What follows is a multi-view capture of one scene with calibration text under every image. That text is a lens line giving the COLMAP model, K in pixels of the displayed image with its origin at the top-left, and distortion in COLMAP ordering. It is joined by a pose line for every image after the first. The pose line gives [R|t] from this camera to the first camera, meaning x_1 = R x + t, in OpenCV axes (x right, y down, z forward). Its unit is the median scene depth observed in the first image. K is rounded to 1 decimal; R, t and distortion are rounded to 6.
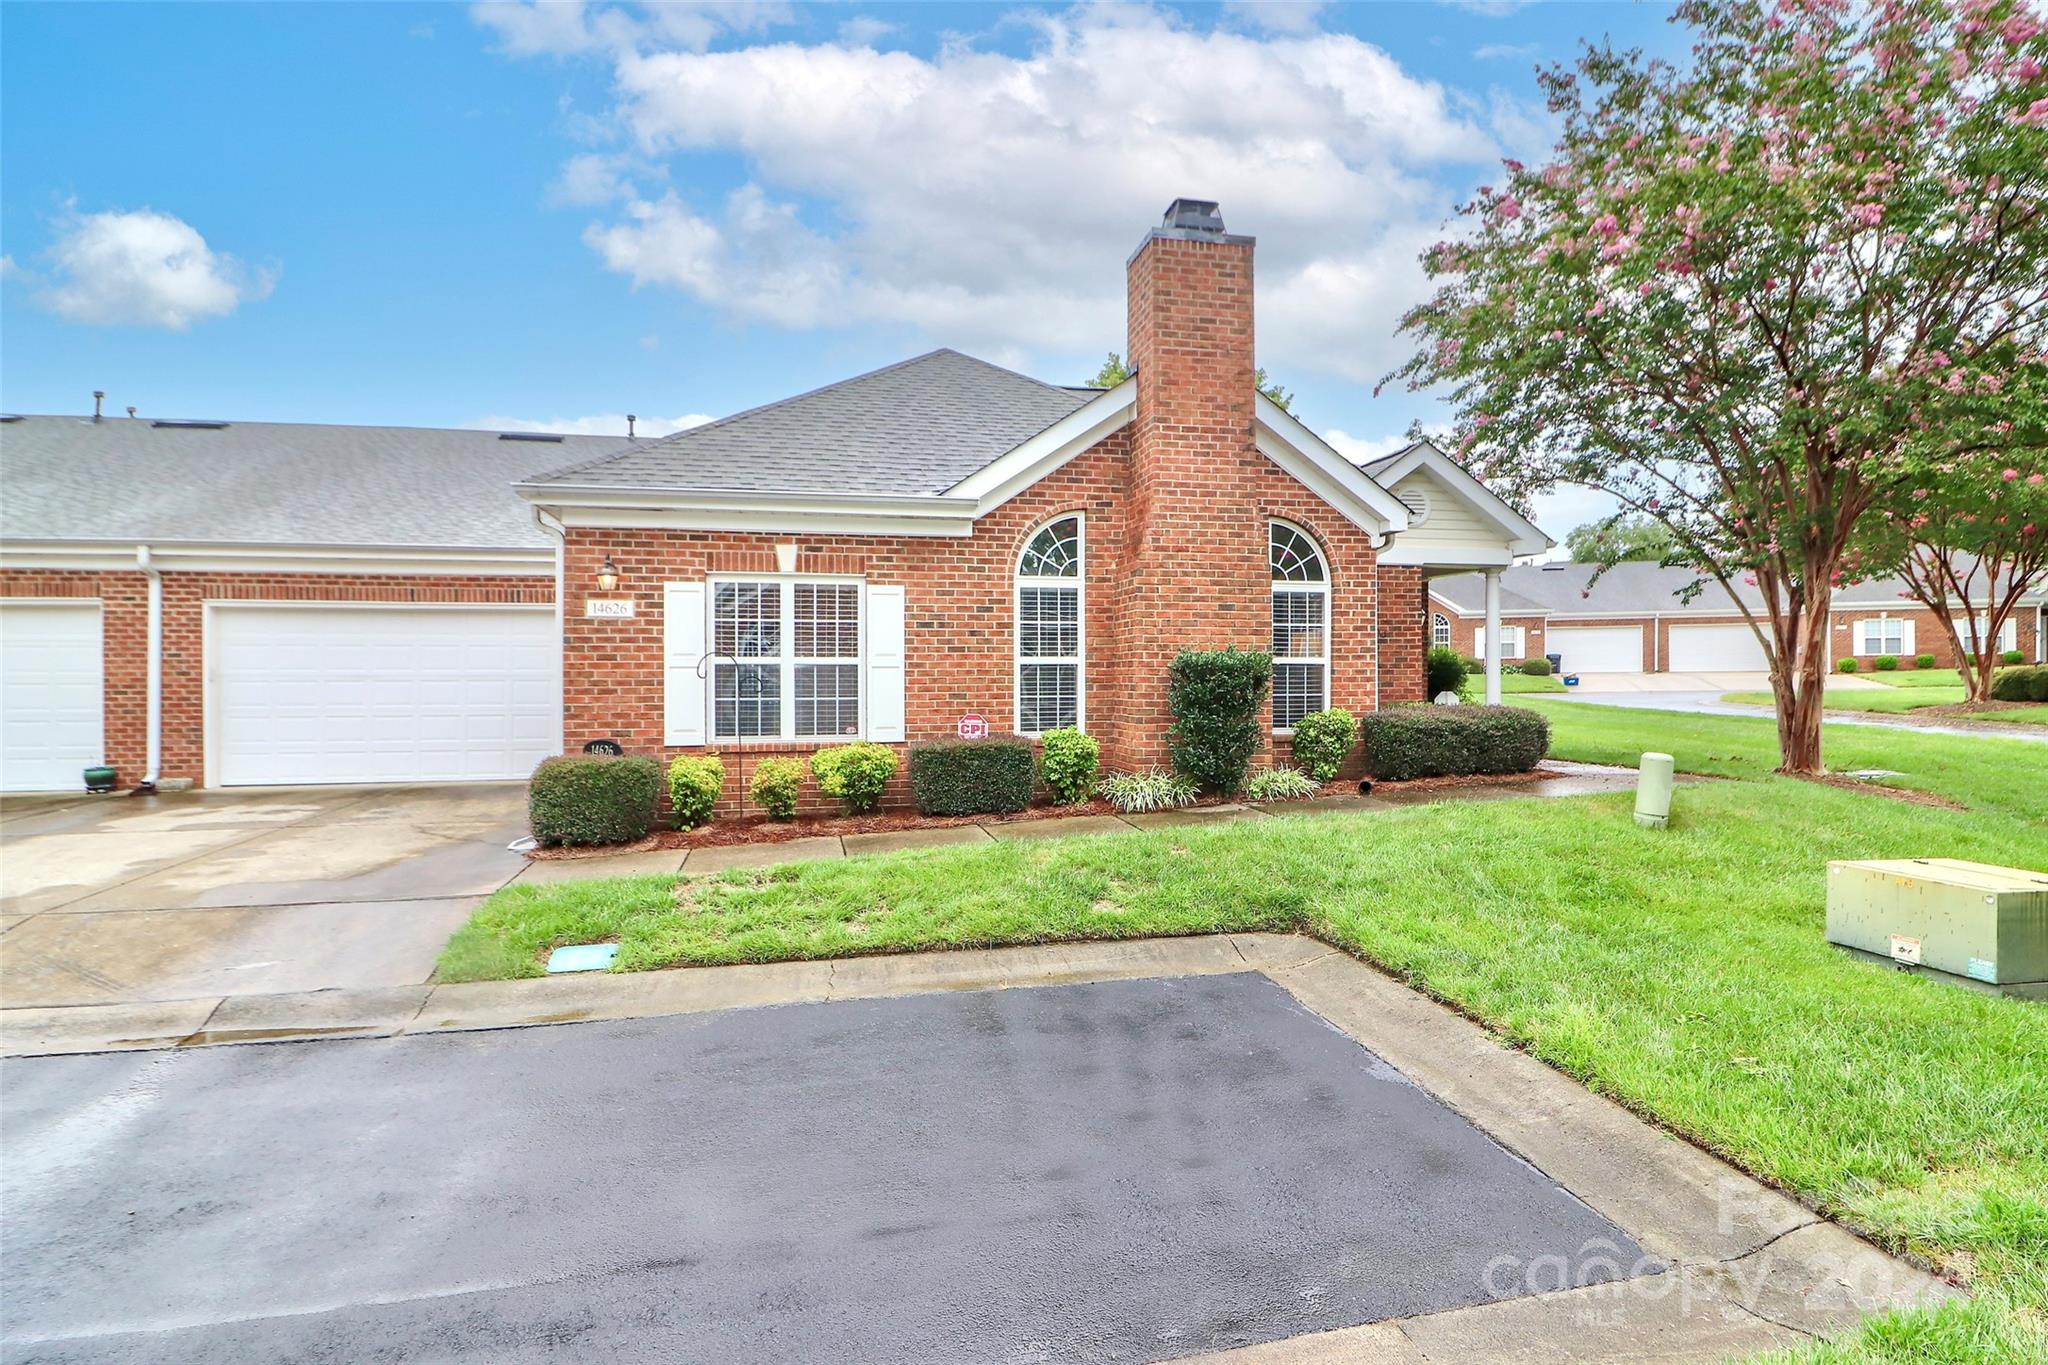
lens RADIAL K [[944.9, 0, 1024.0], [0, 944.9, 682.5], [0, 0, 1]] dist [-0.001454, 0.000095]
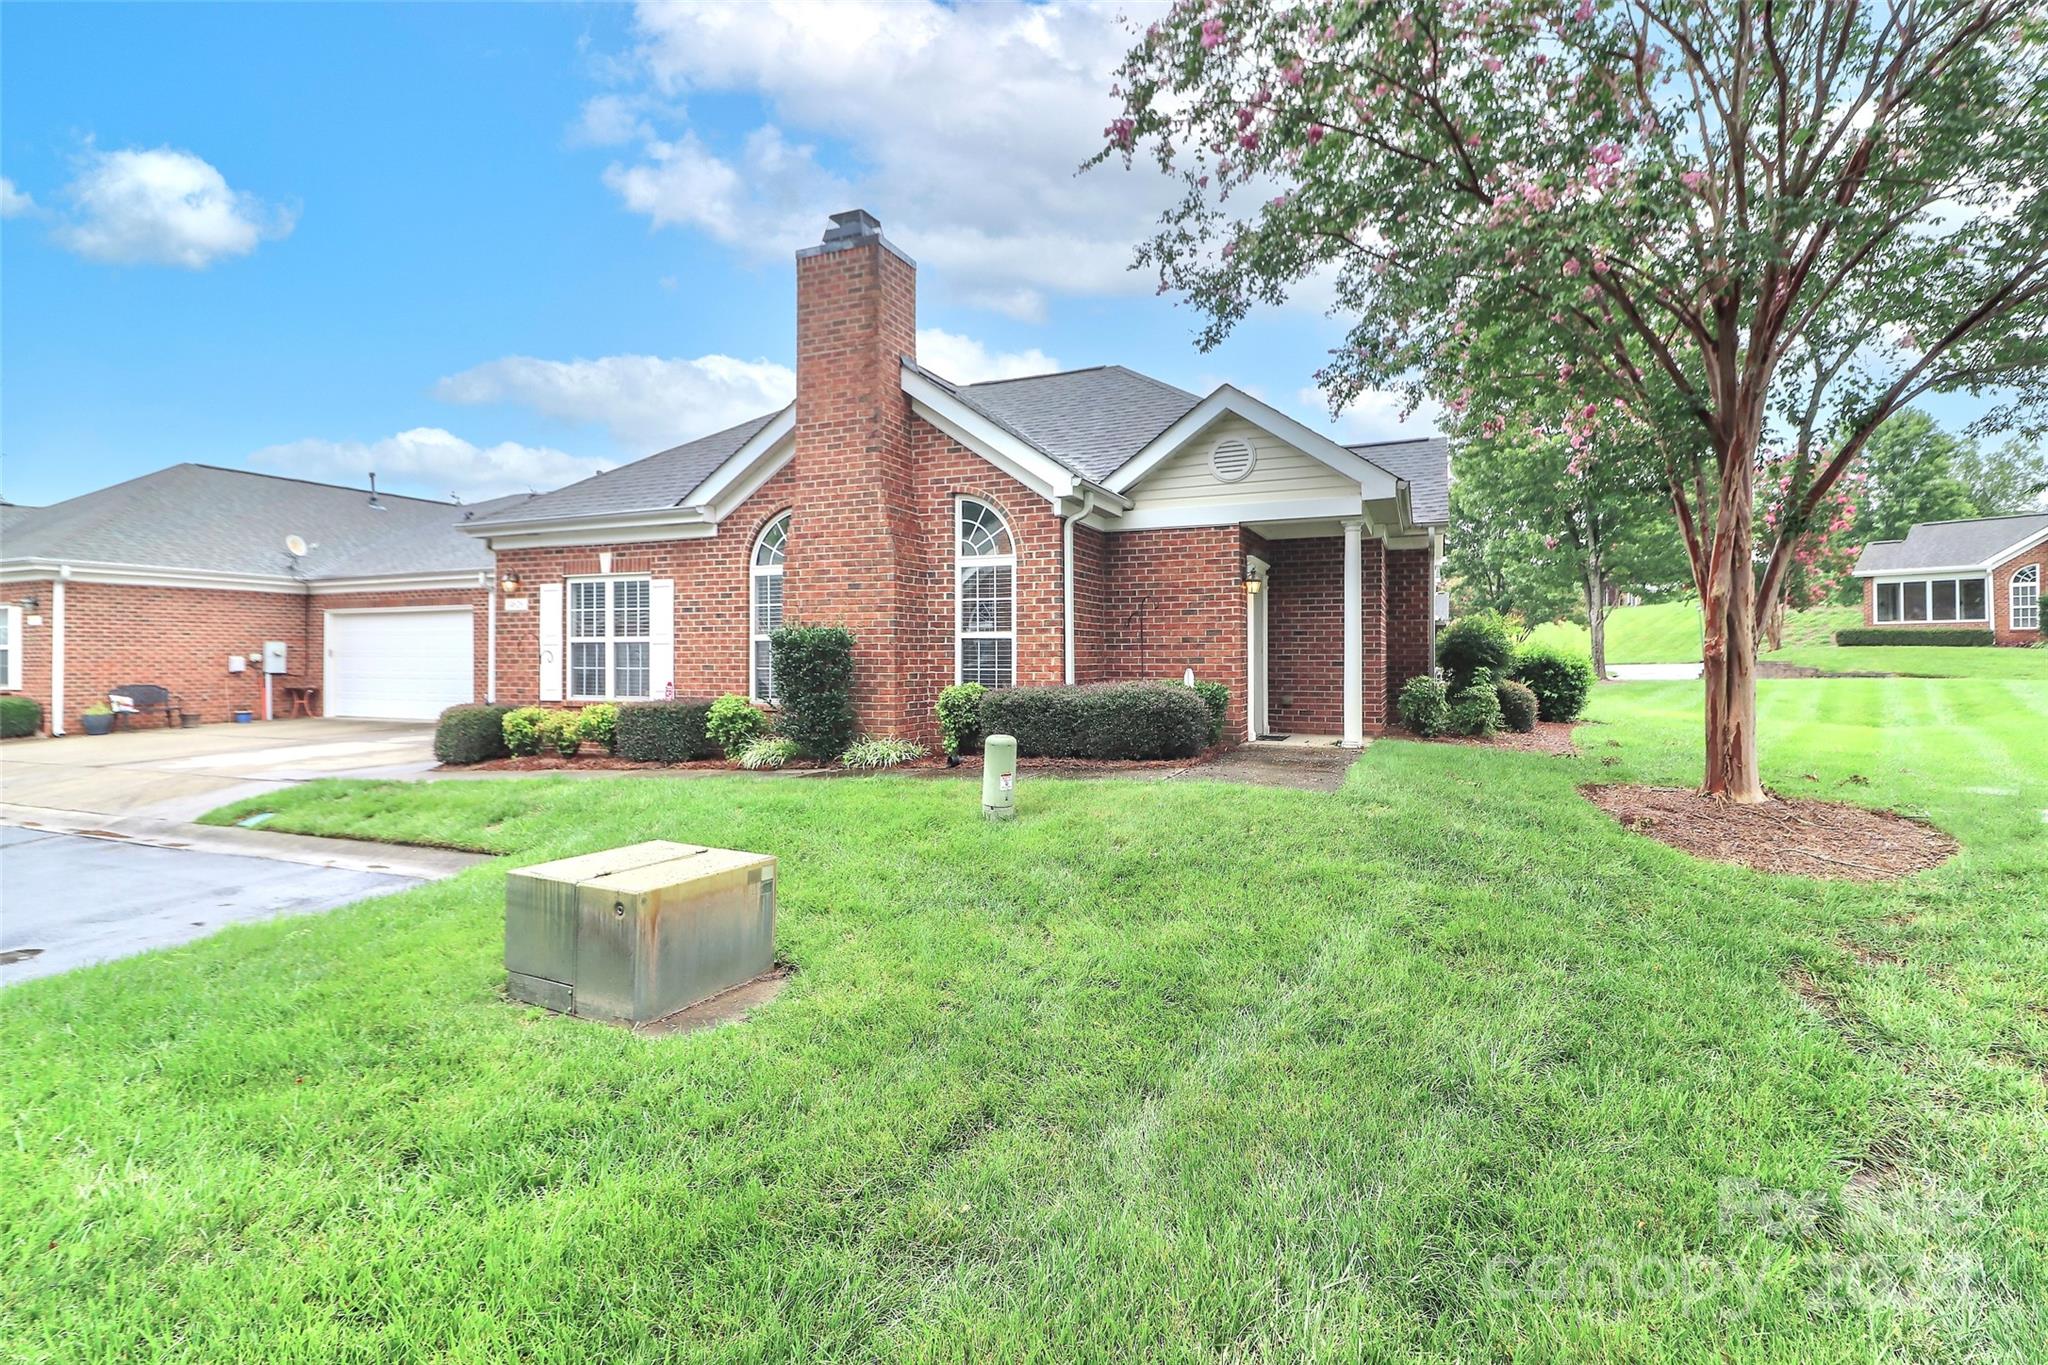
lens RADIAL K [[881.5, 0, 1025.3], [0, 881.5, 650.2], [0, 0, 1]] dist [0.001300, 0.000091]
pose [[0.849103, -0.001628, -0.528225, 0.908919], [-0.001062, 0.999988, -0.004788, -0.002602], [0.528227, 0.004626, 0.849091, 0.254518]]
